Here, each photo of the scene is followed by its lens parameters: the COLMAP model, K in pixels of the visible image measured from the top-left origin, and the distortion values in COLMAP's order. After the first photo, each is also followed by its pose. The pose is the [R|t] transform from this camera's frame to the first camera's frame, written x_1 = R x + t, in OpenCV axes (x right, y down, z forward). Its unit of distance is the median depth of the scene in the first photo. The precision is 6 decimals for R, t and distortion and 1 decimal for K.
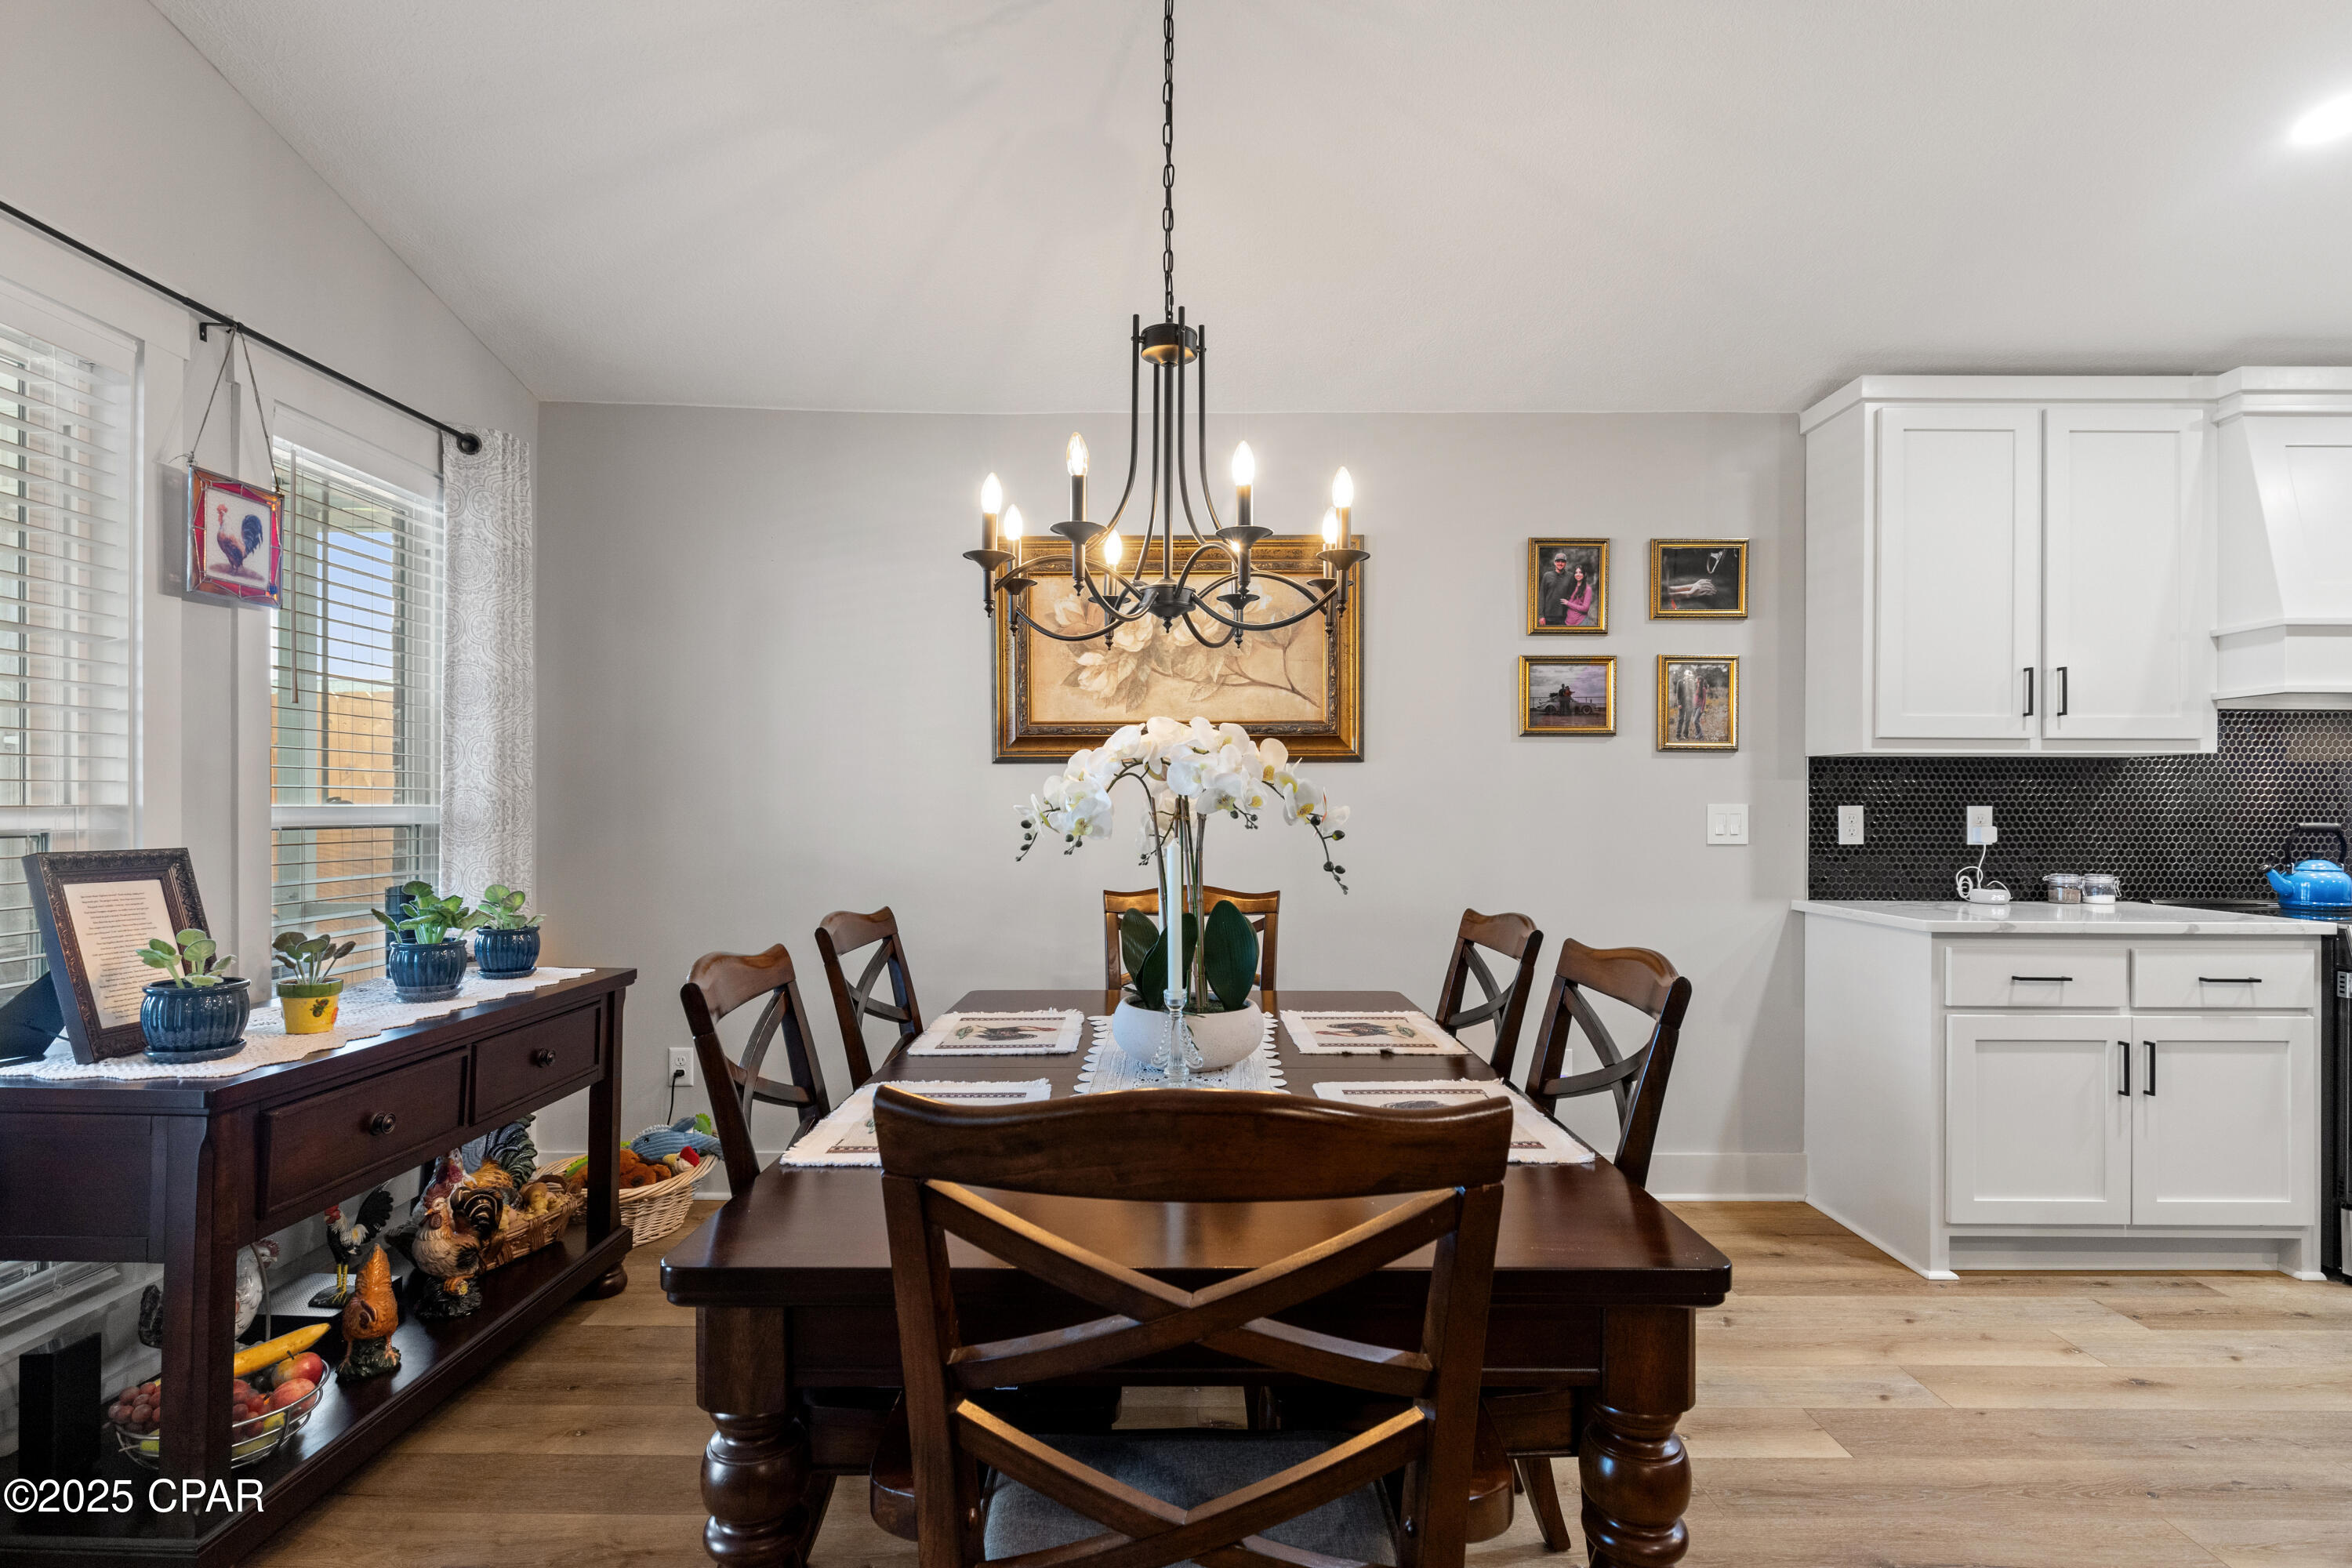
lens RADIAL K [[1175.6, 0, 1170.6], [0, 1175.6, 804.5], [0, 0, 1]] dist [-0.005311, 0.000076]
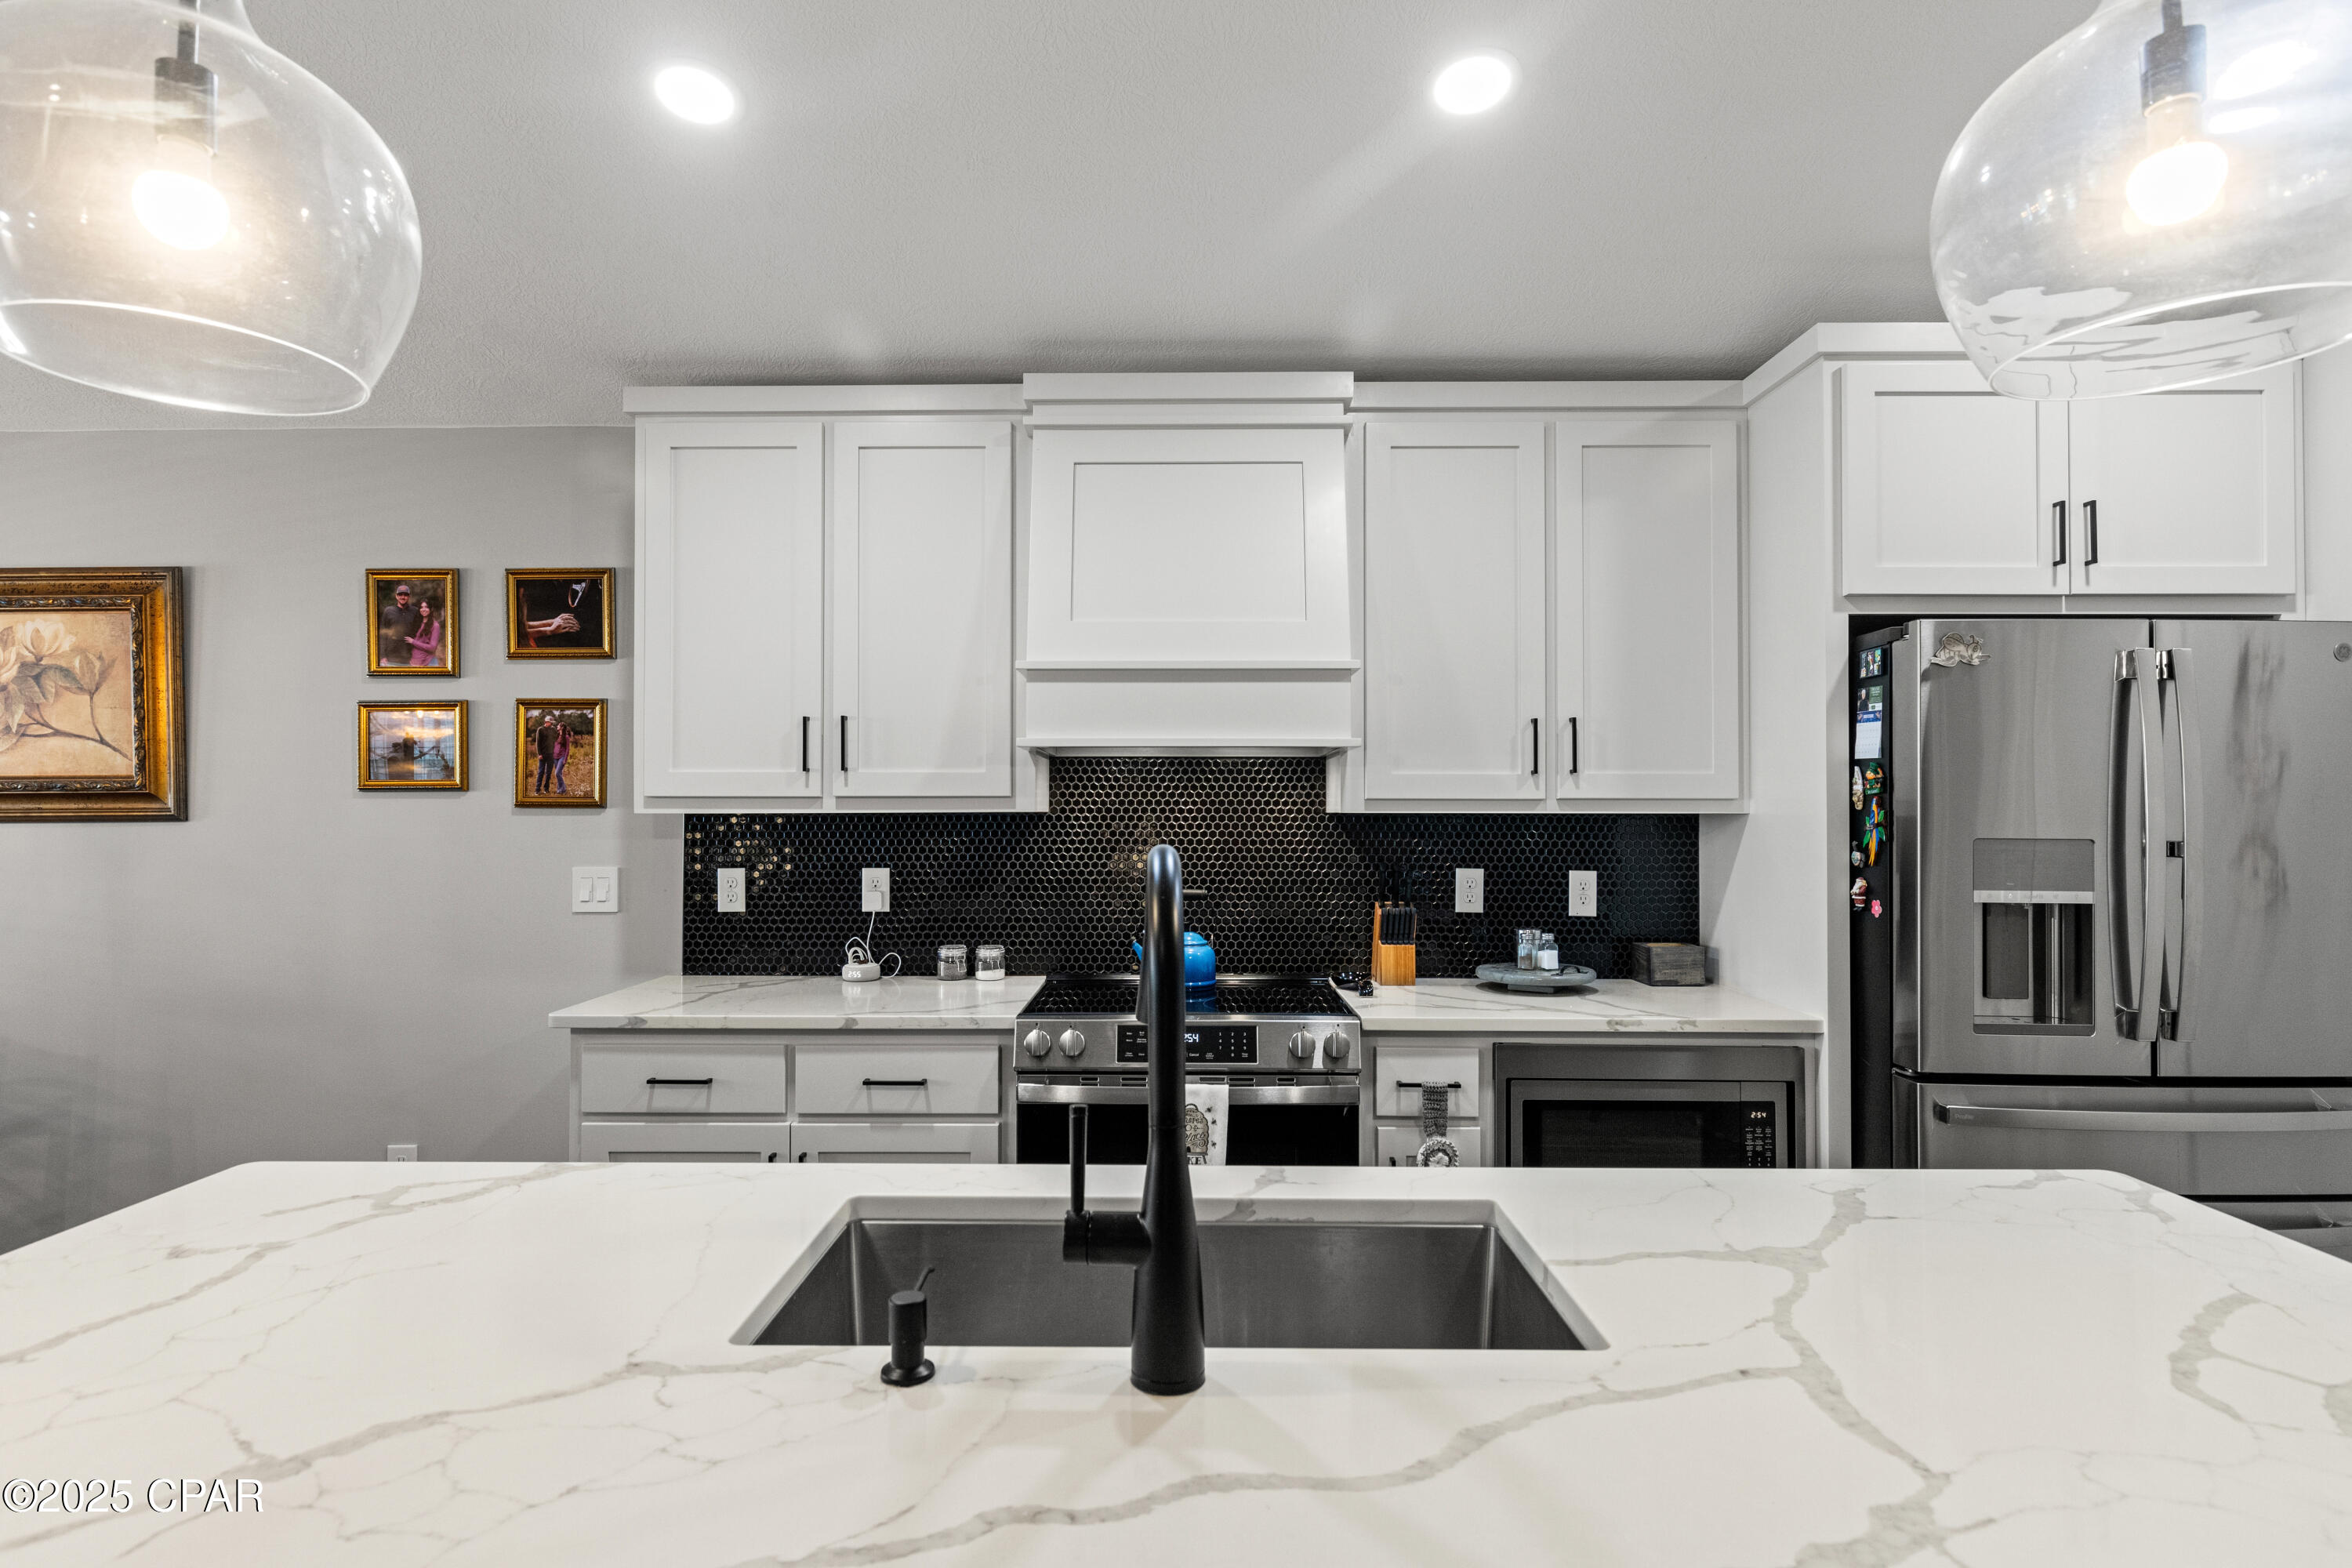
lens RADIAL K [[1244.2, 0, 1171.2], [0, 1244.2, 786.7], [0, 0, 1]] dist [0.009219, -0.001110]
pose [[0.999902, -0.004745, -0.013152, 0.925393], [0.004513, 0.999834, -0.017654, -0.042257], [0.013234, 0.017593, 0.999758, 0.063972]]
